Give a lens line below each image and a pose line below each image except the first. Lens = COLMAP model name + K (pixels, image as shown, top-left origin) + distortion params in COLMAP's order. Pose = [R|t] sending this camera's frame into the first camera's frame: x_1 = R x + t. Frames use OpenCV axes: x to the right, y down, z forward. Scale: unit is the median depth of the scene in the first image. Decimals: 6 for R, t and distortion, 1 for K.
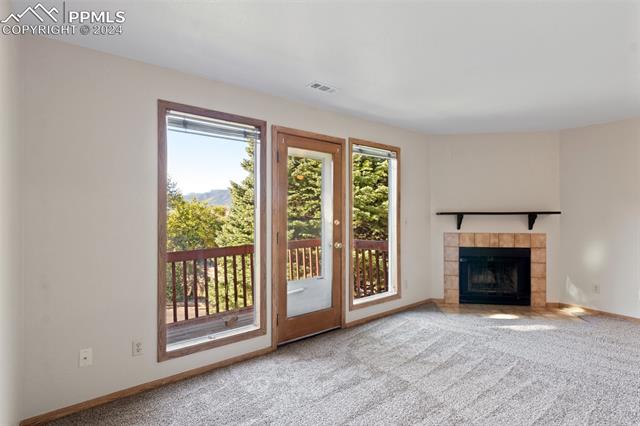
lens RADIAL K [[305.5, 0, 311.7], [0, 305.5, 210.5], [0, 0, 1]] dist [-0.001178, 0.000424]
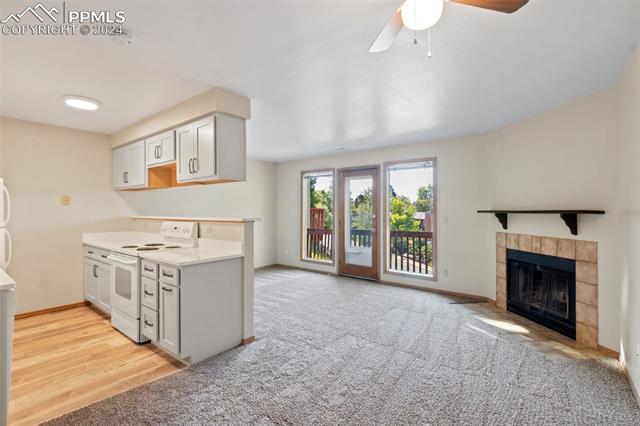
lens RADIAL K [[305.5, 0, 311.7], [0, 305.5, 210.5], [0, 0, 1]] dist [-0.001178, 0.000424]
pose [[0.233842, 0.003277, -0.972269, 1.272592], [0.006746, 0.999965, 0.004993, -0.002465], [0.972251, -0.007727, 0.233812, 0.227055]]
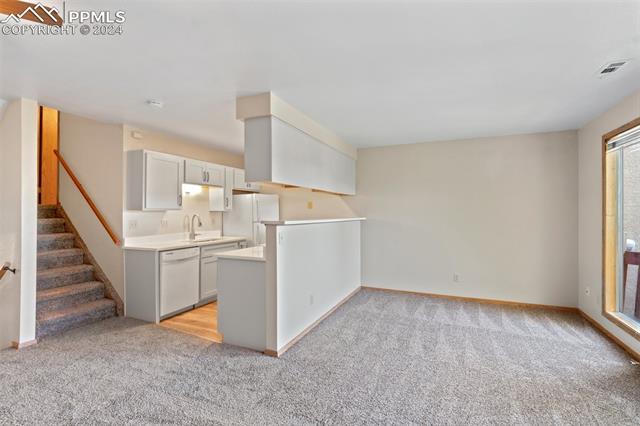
lens RADIAL K [[305.5, 0, 311.7], [0, 305.5, 210.5], [0, 0, 1]] dist [-0.001178, 0.000424]
pose [[-0.886110, -0.002996, -0.463466, 0.762642], [0.001642, 0.999953, -0.009605, 0.001968], [0.463473, -0.009272, -0.886063, 0.892429]]
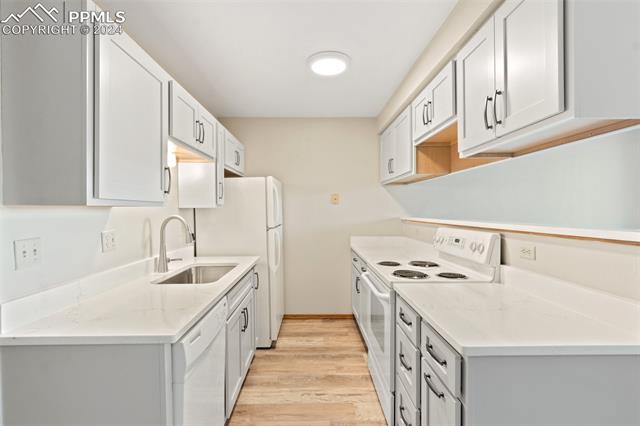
lens RADIAL K [[305.5, 0, 311.7], [0, 305.5, 210.5], [0, 0, 1]] dist [-0.001178, 0.000424]
pose [[-0.597131, 0.004024, -0.802134, 0.889383], [0.008411, 0.999964, -0.001244, -0.001641], [0.802100, -0.007490, -0.597143, 0.162870]]
